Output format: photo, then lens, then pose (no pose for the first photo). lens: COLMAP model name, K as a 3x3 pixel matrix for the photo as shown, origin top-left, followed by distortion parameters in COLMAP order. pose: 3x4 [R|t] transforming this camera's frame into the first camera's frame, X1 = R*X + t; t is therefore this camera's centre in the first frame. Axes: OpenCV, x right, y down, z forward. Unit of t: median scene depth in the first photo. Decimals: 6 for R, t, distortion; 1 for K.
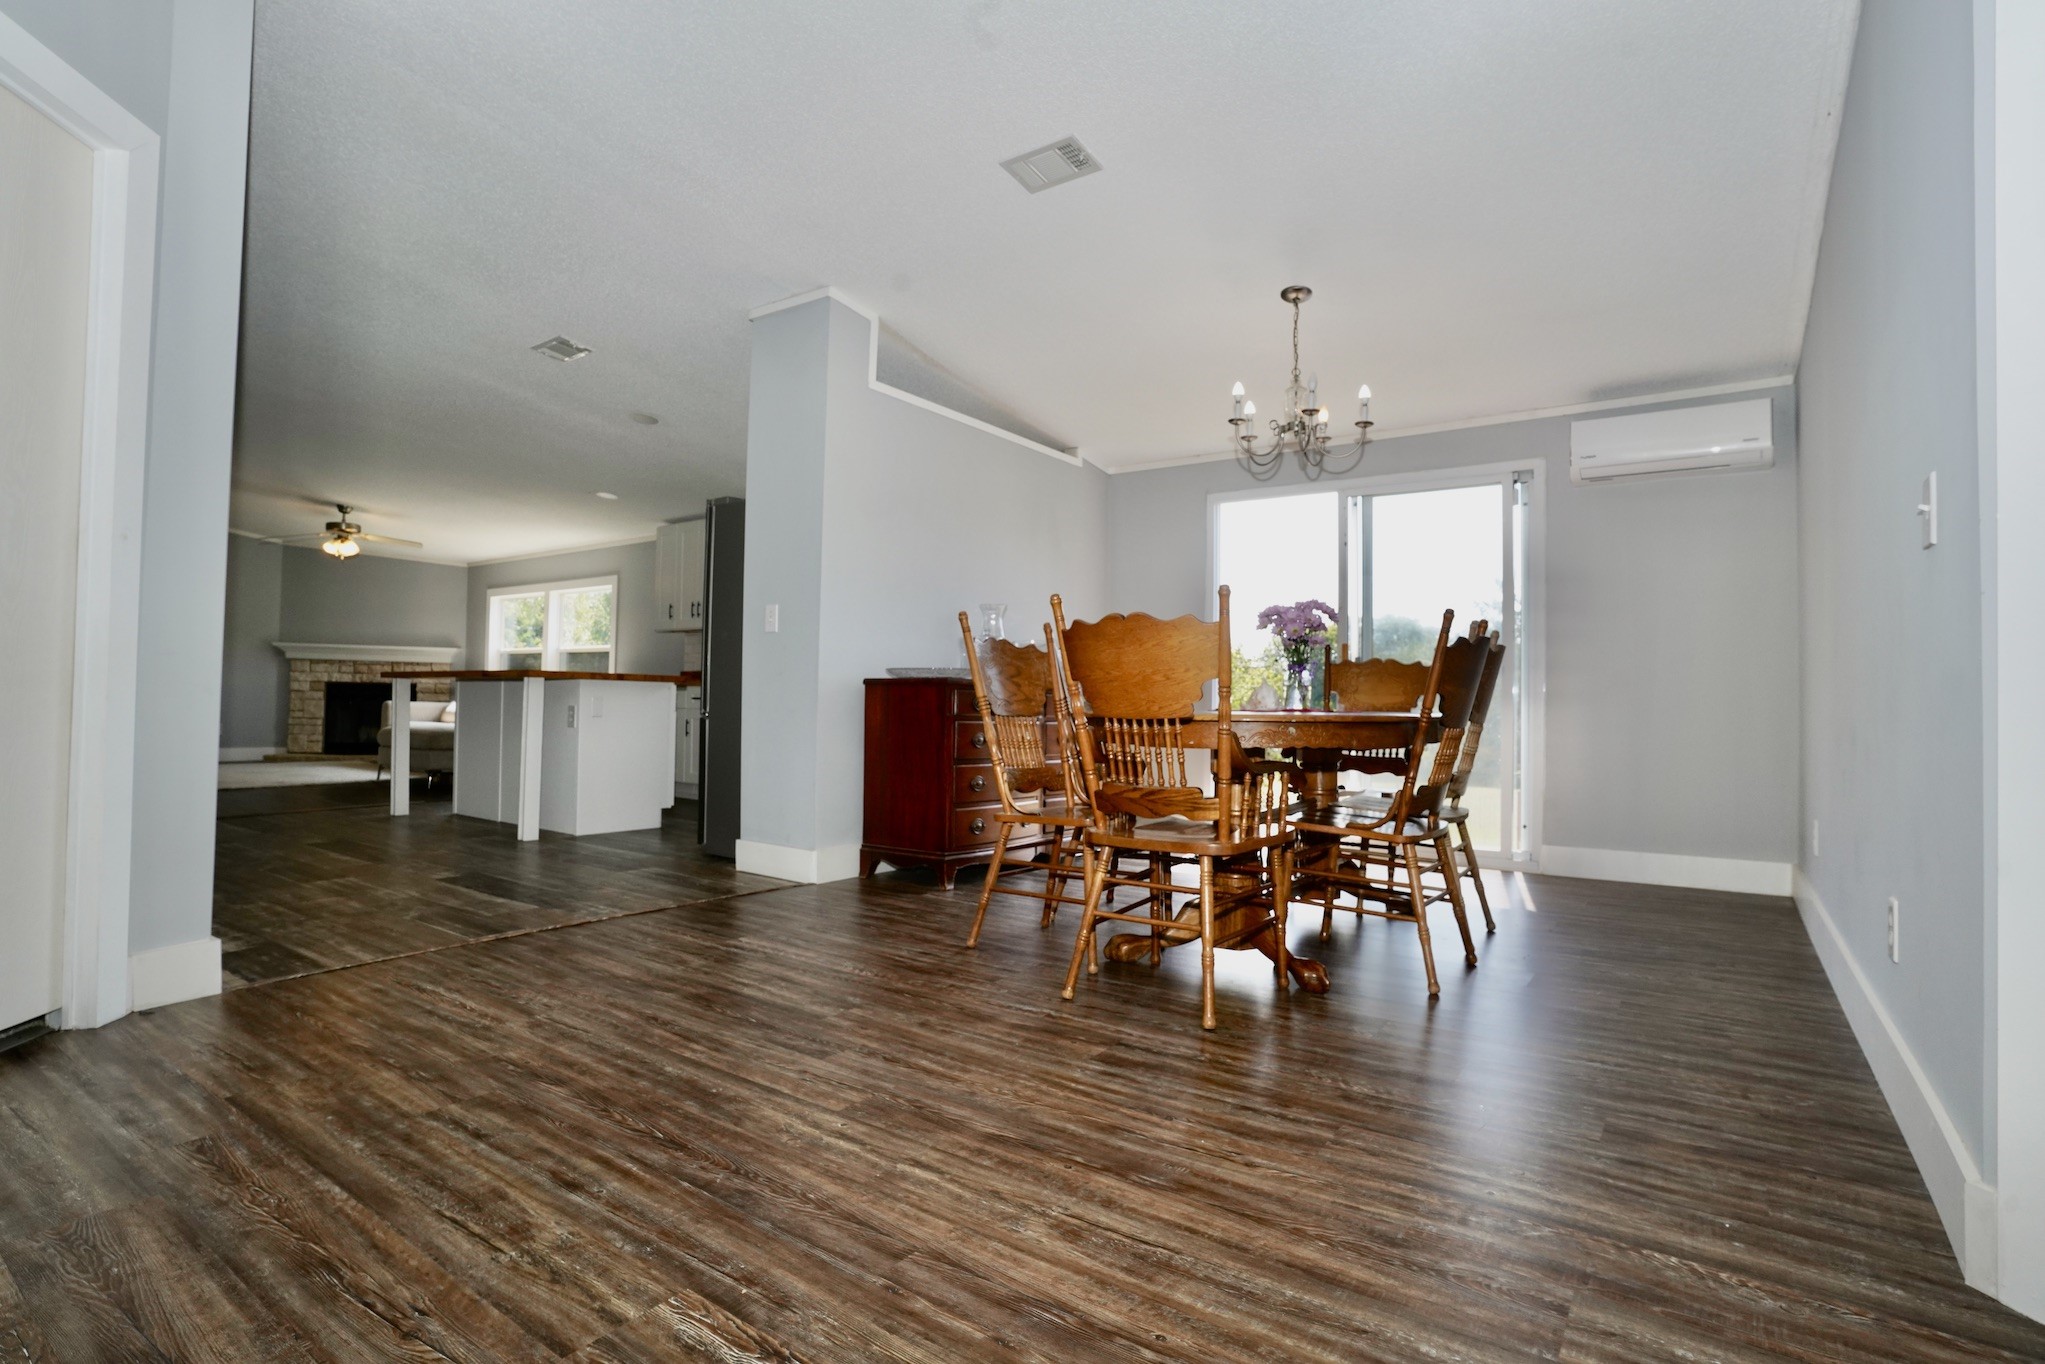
lens RADIAL K [[999.0, 0, 1017.5], [0, 999.0, 680.4], [0, 0, 1]] dist [-0.078111, 0.036685]
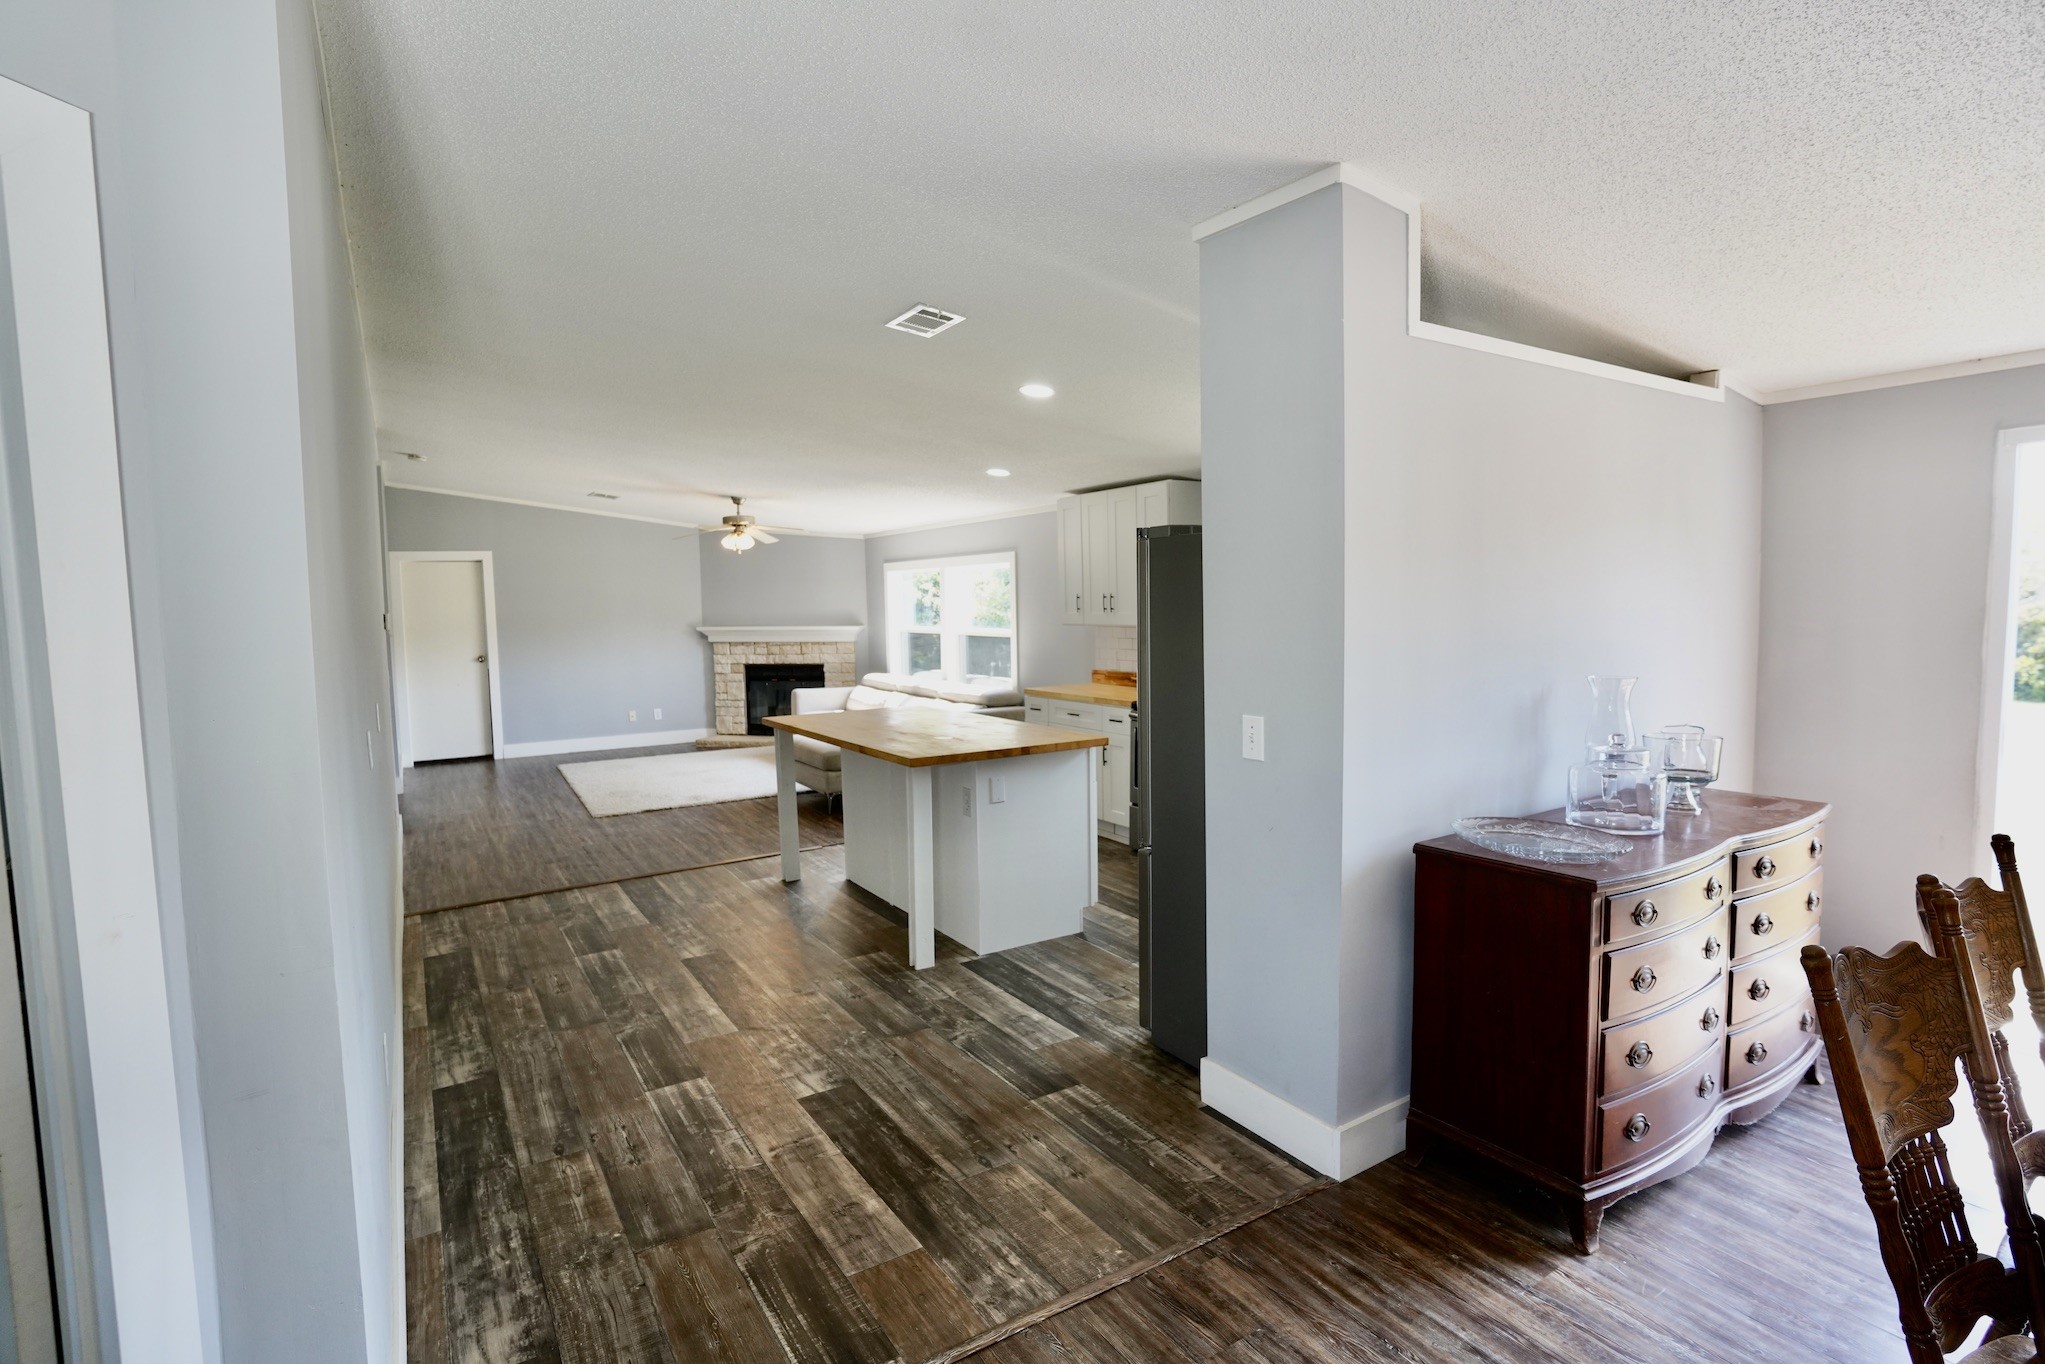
lens RADIAL K [[1004.5, 0, 1017.4], [0, 1004.5, 684.3], [0, 0, 1]] dist [-0.058972, 0.027327]
pose [[0.925421, -0.003989, -0.378919, -0.323576], [0.044841, 0.994071, 0.099051, -0.366180], [0.376277, -0.108655, 0.920114, 0.820350]]
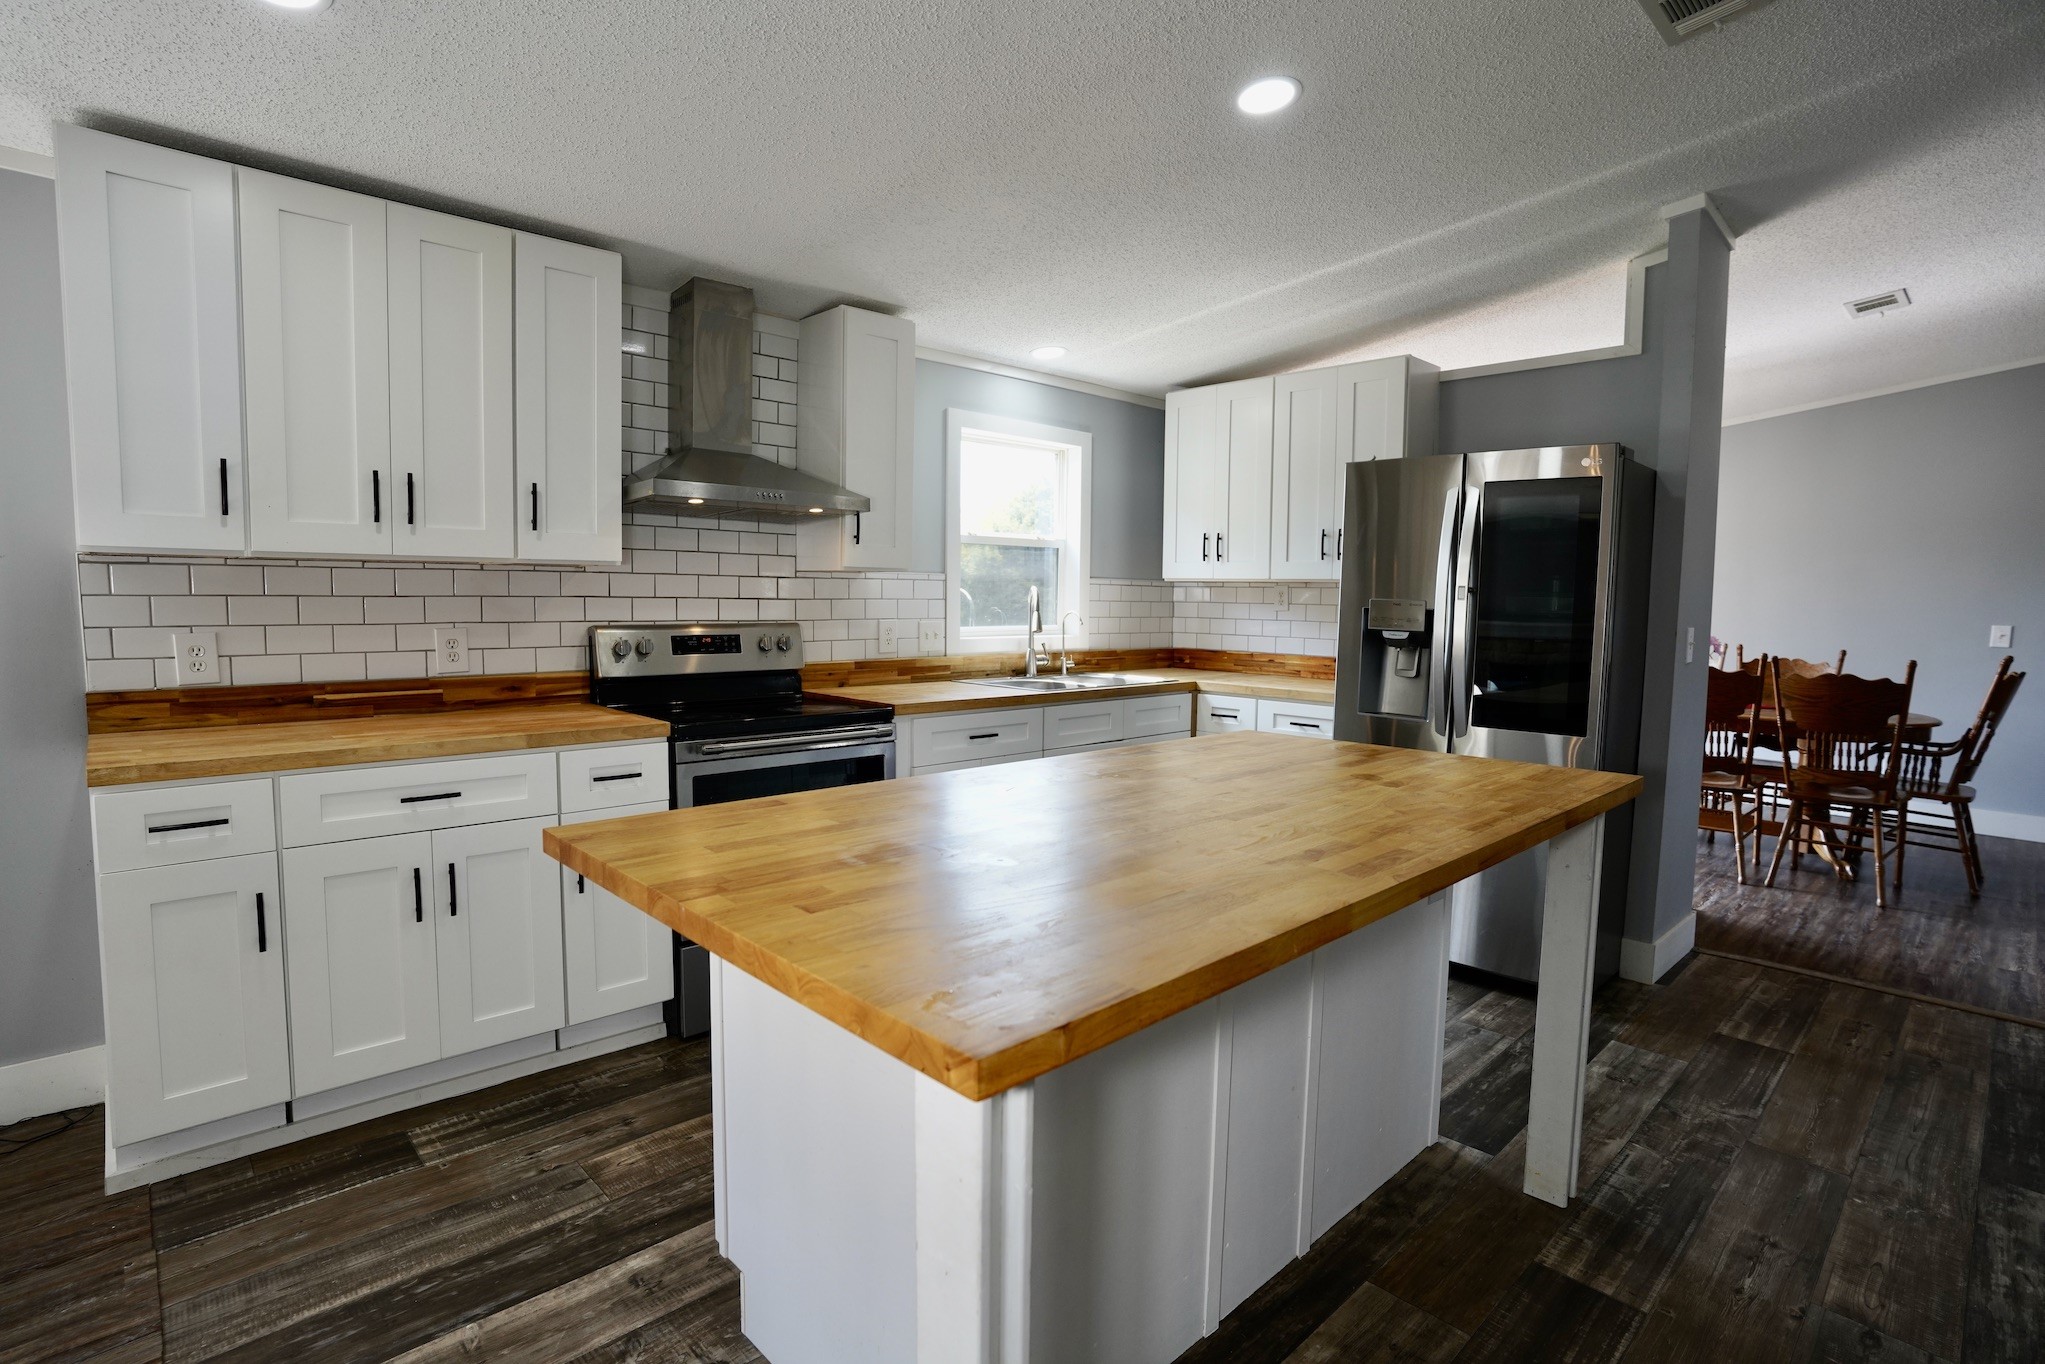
lens RADIAL K [[1004.5, 0, 1017.4], [0, 1004.5, 684.3], [0, 0, 1]] dist [-0.058972, 0.027327]
pose [[0.183619, -0.099270, 0.977972, -2.422287], [-0.034400, 0.993629, 0.107318, -0.212190], [-0.982395, -0.053348, 0.179034, 3.055883]]
